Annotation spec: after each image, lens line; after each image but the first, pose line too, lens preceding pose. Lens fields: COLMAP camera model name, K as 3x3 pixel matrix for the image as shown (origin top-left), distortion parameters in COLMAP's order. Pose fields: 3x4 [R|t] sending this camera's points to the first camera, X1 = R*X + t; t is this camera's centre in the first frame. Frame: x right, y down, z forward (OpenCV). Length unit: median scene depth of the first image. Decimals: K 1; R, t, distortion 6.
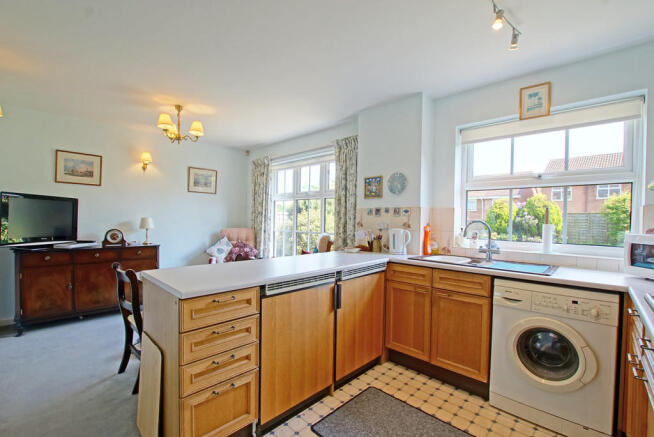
lens RADIAL K [[287.1, 0, 326.1], [0, 287.1, 221.7], [0, 0, 1]] dist [0.000361, 0.000126]
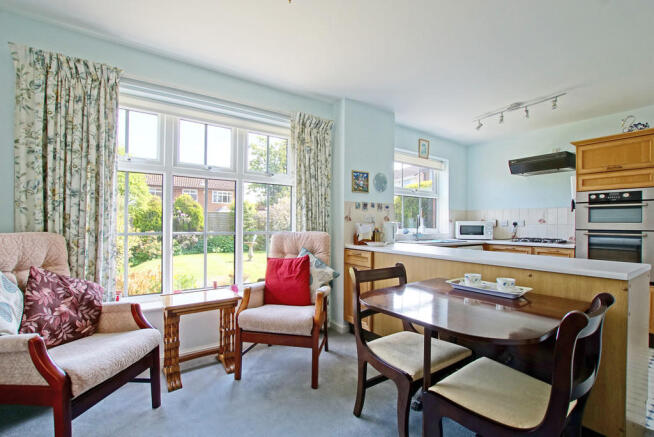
lens RADIAL K [[287.1, 0, 326.1], [0, 287.1, 221.7], [0, 0, 1]] dist [0.000361, 0.000126]
pose [[0.212745, -0.009889, 0.977058, -0.866403], [0.005857, 0.999944, 0.008845, 0.012231], [-0.977090, 0.003841, 0.212791, 0.904741]]
